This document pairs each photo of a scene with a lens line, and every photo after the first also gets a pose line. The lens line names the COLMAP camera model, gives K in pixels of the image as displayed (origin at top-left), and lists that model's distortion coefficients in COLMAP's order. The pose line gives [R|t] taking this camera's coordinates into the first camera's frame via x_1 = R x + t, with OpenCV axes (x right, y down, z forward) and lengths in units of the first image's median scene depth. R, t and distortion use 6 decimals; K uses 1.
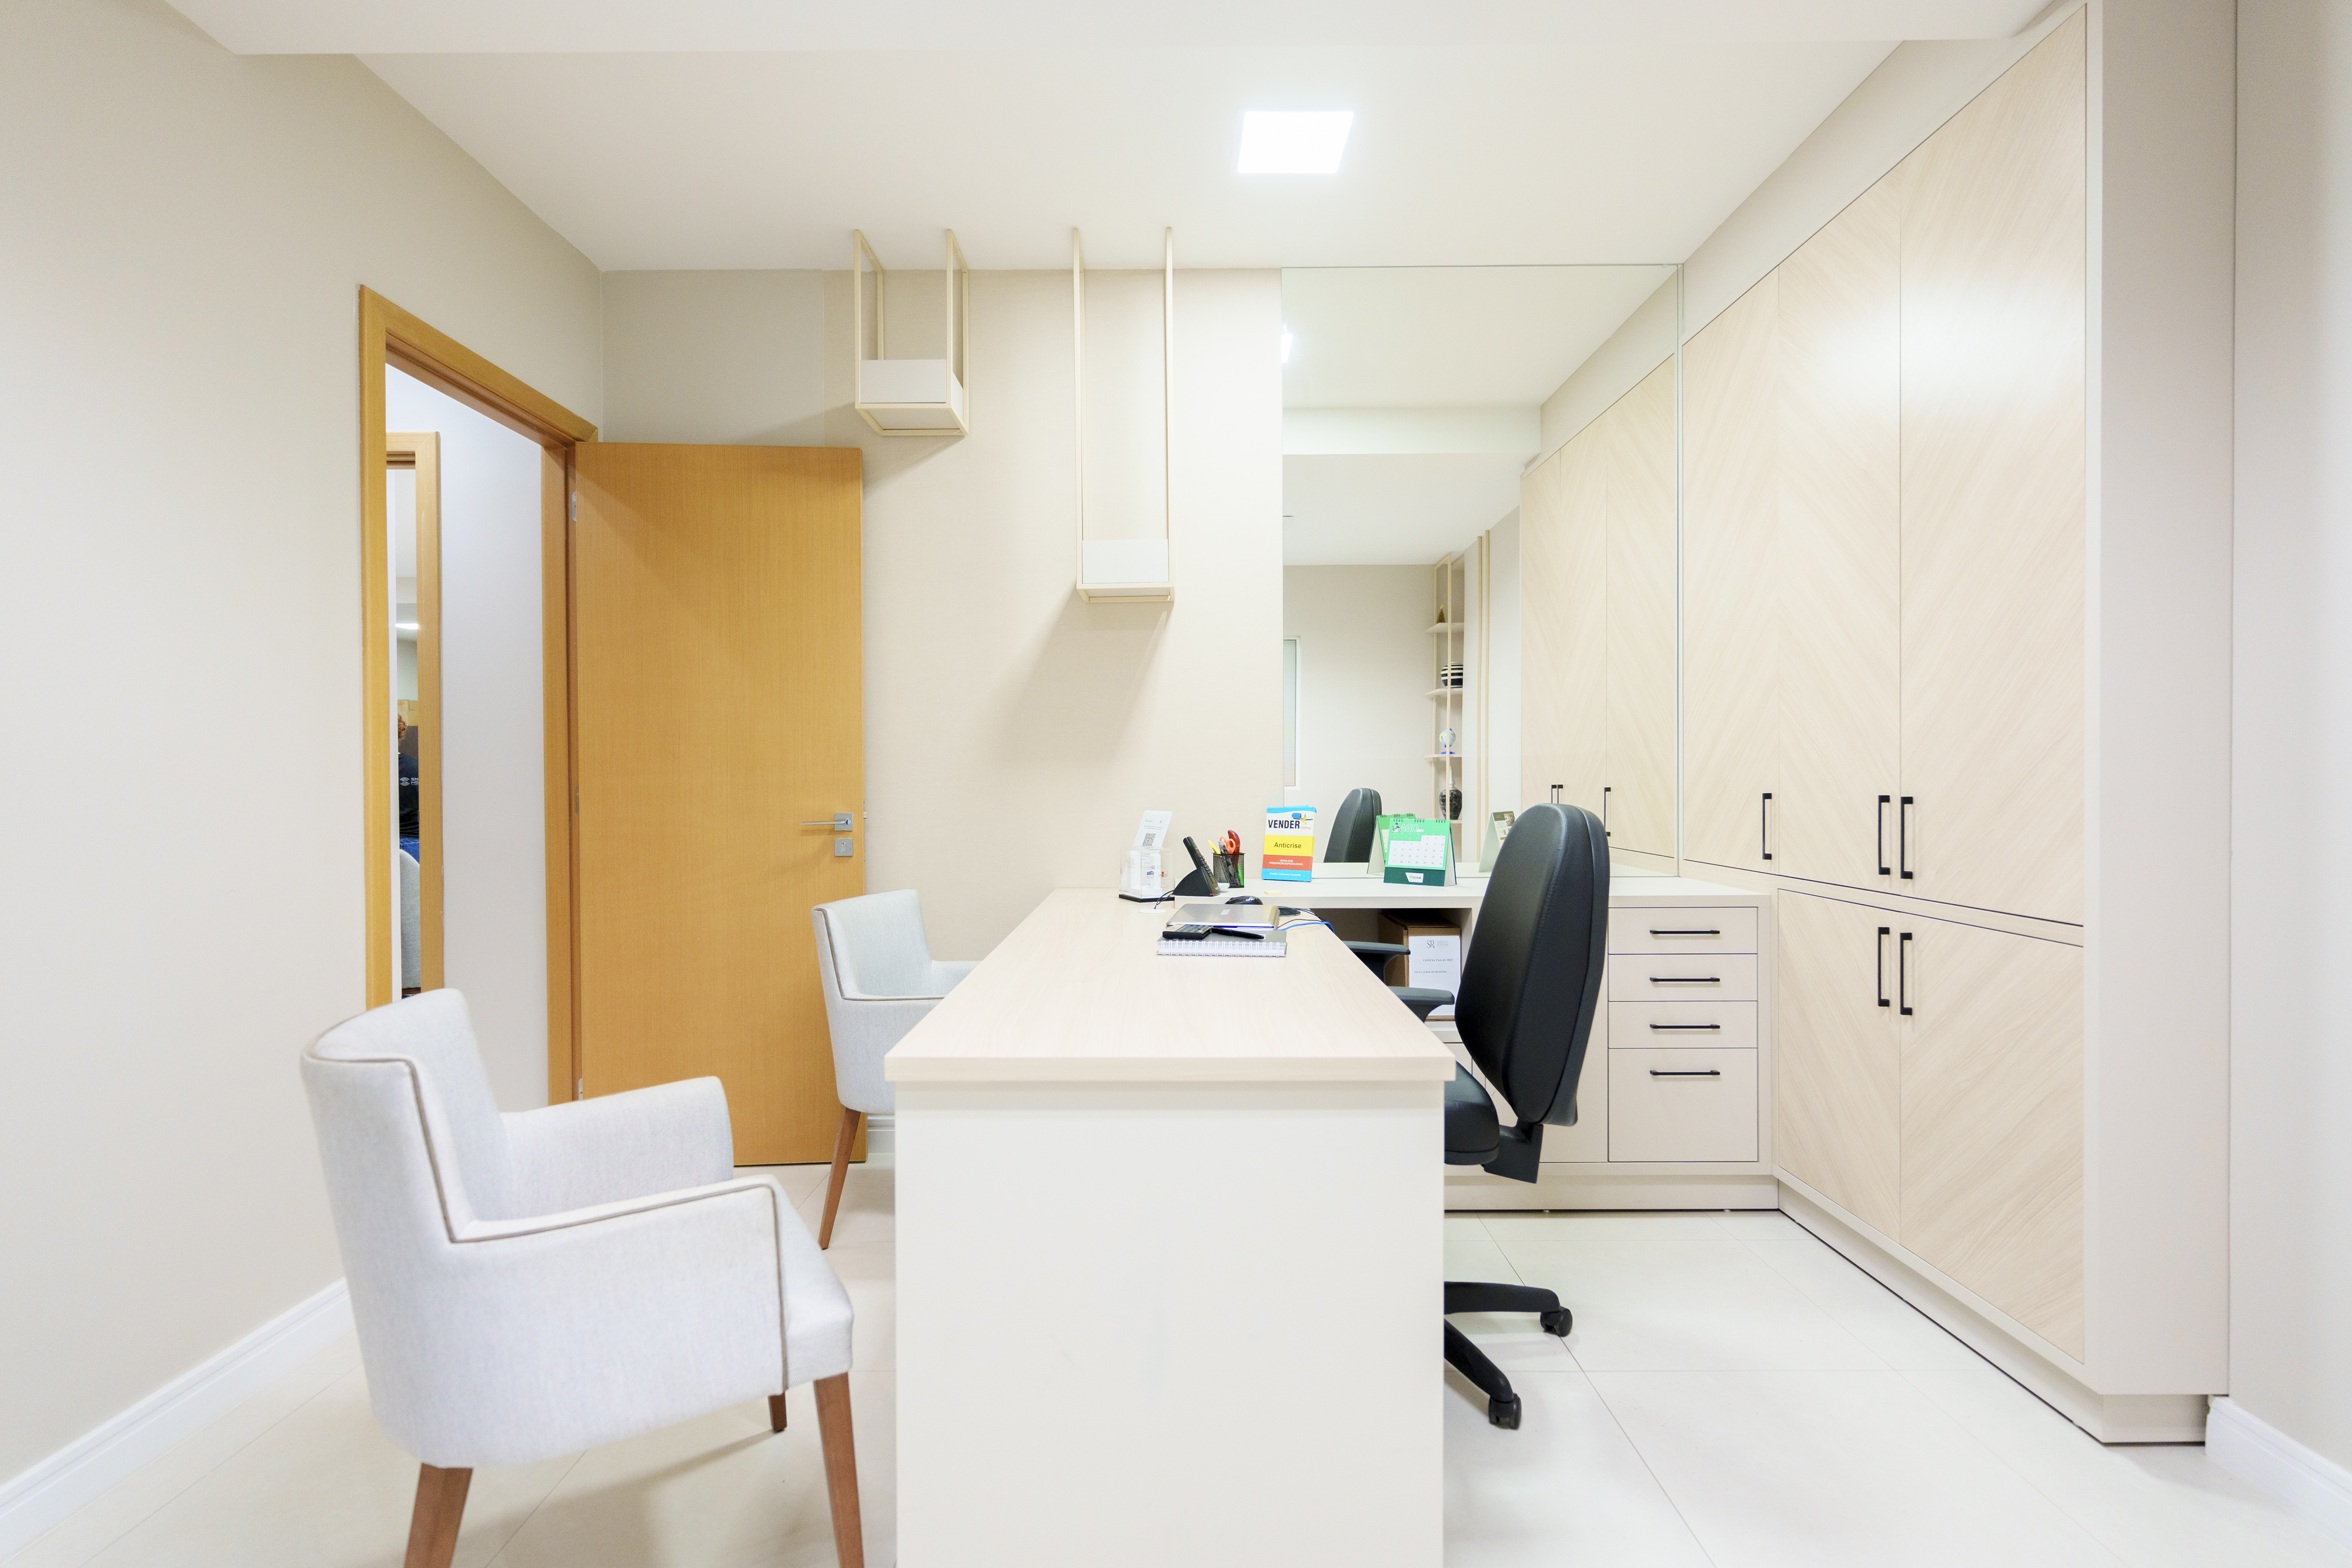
lens RADIAL K [[1100.5, 0, 1179.9], [0, 1100.5, 786.9], [0, 0, 1]] dist [0.001403, 0.000134]
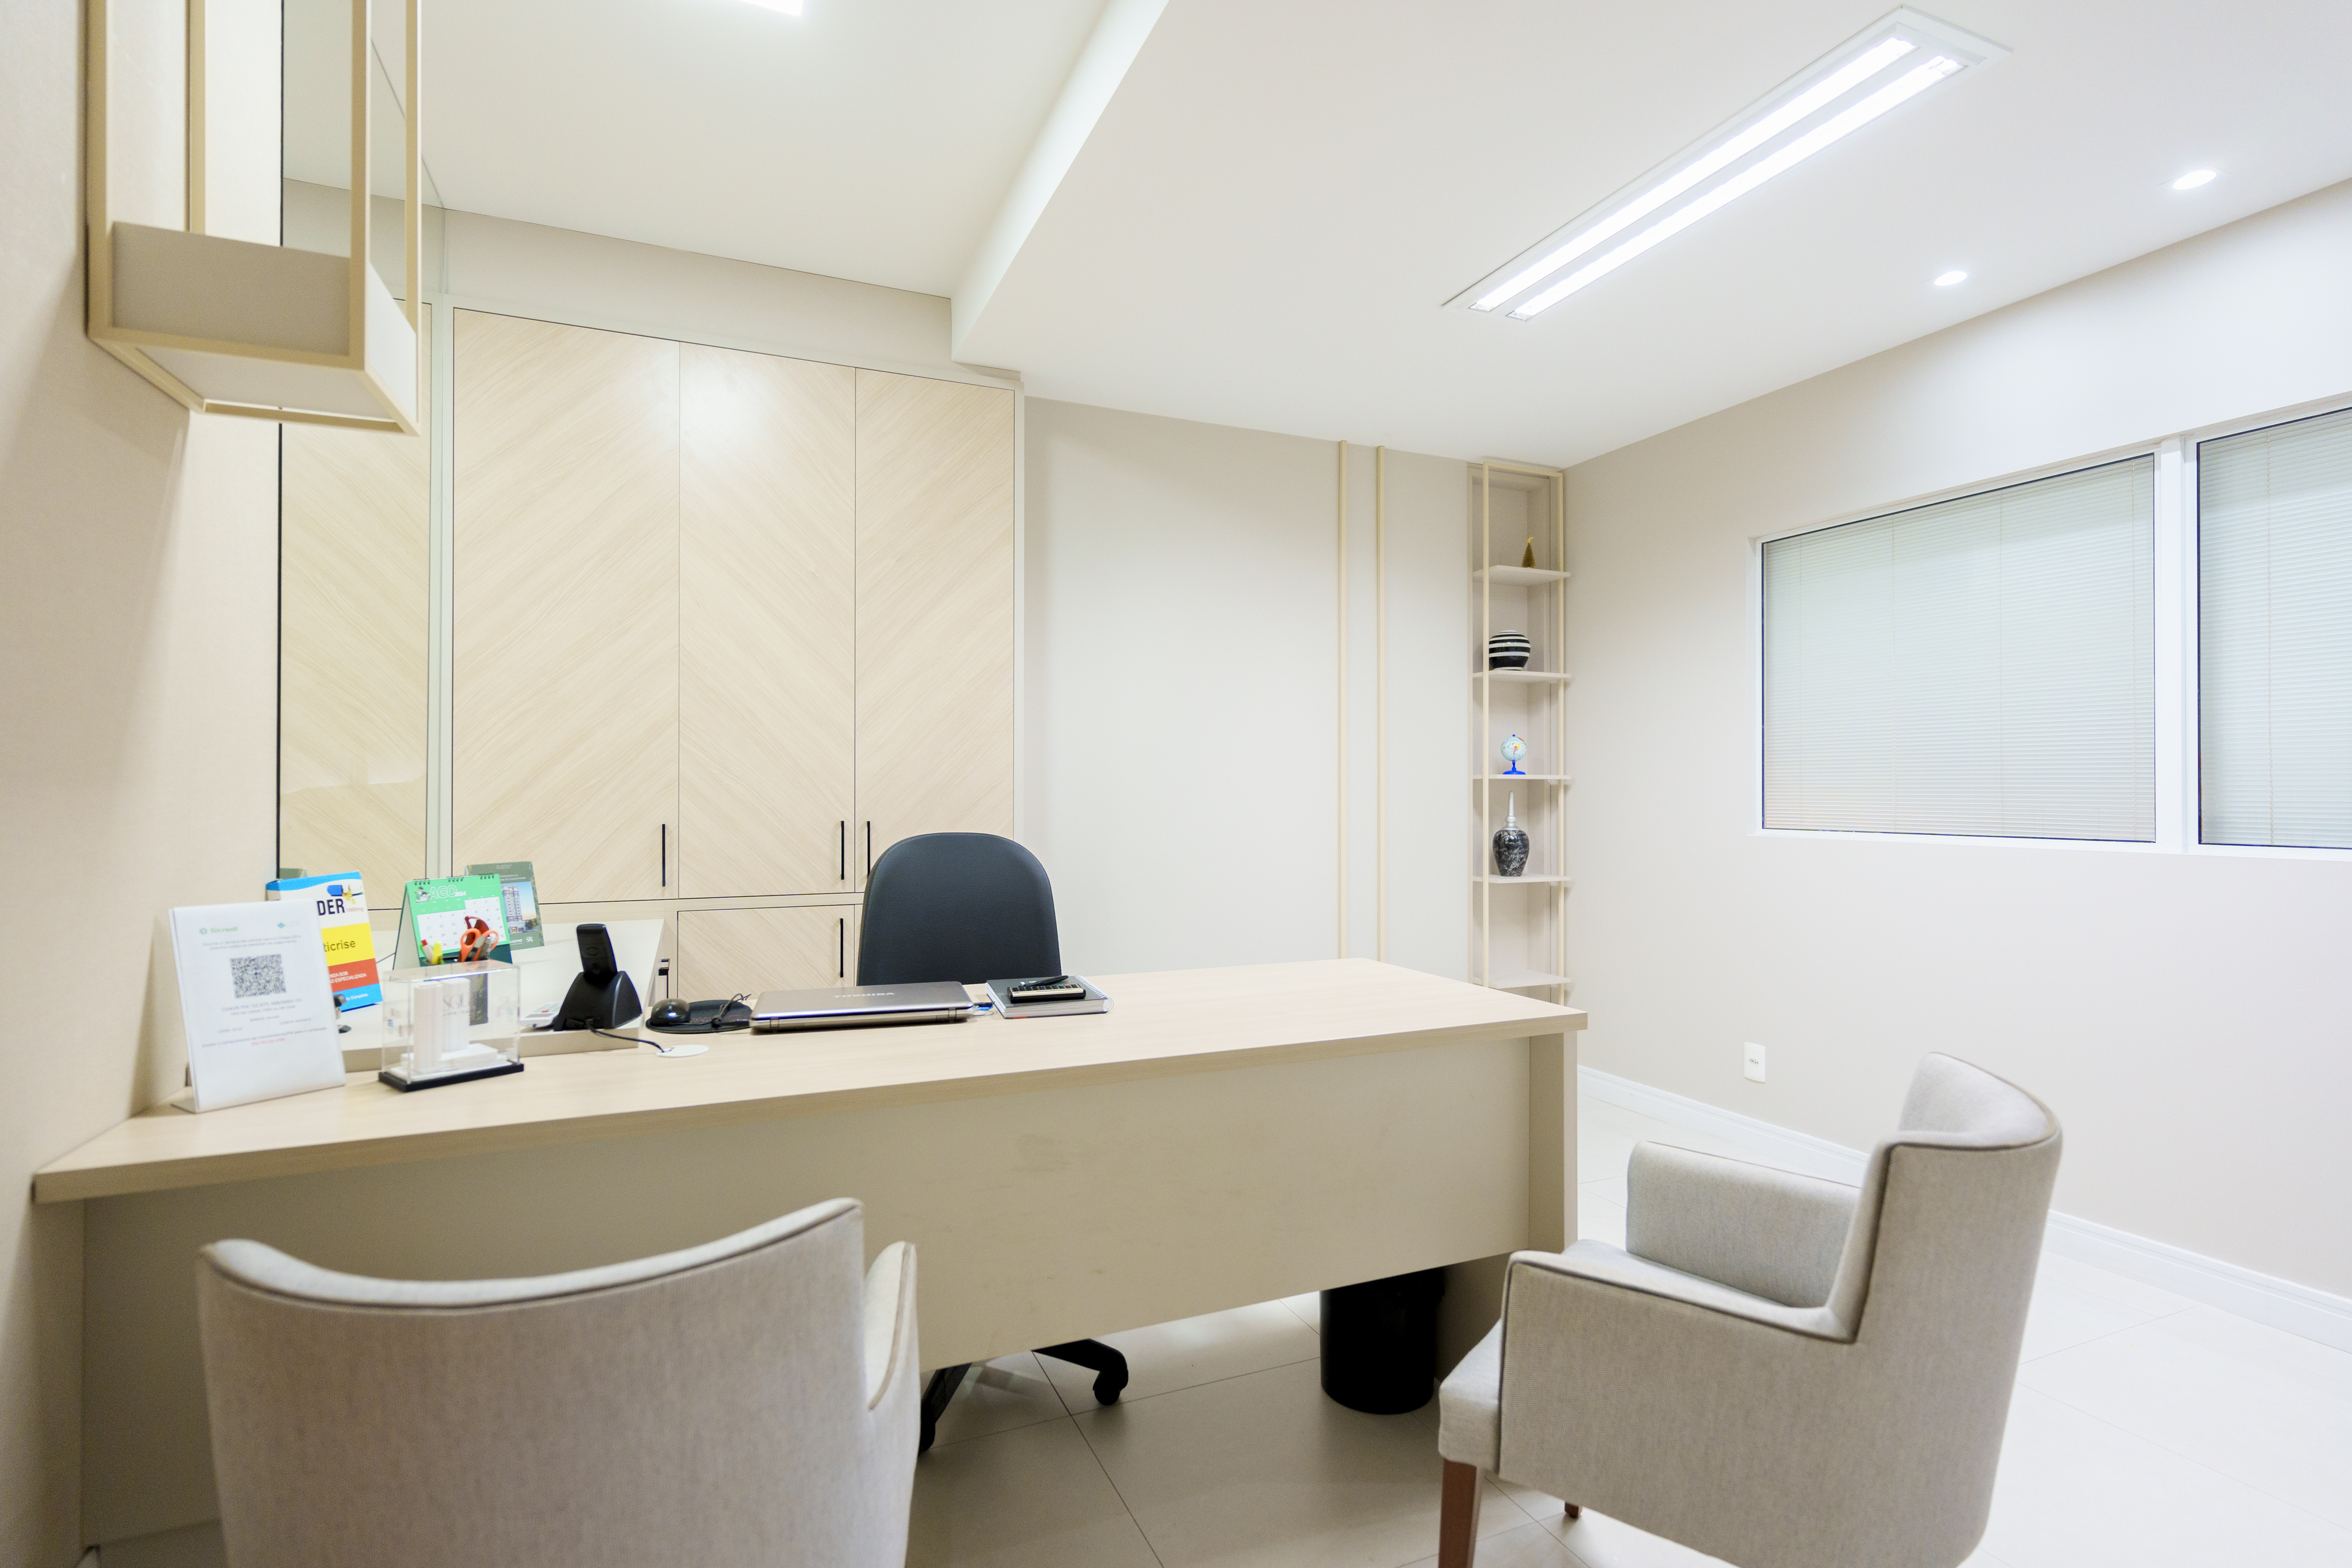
lens RADIAL K [[1100.5, 0, 1179.9], [0, 1100.5, 786.9], [0, 0, 1]] dist [0.001403, 0.000134]
pose [[-0.402078, 0.006935, 0.915579, -0.584371], [0.009220, 0.999951, -0.003525, -0.019644], [-0.915559, 0.007024, -0.402123, 0.872339]]
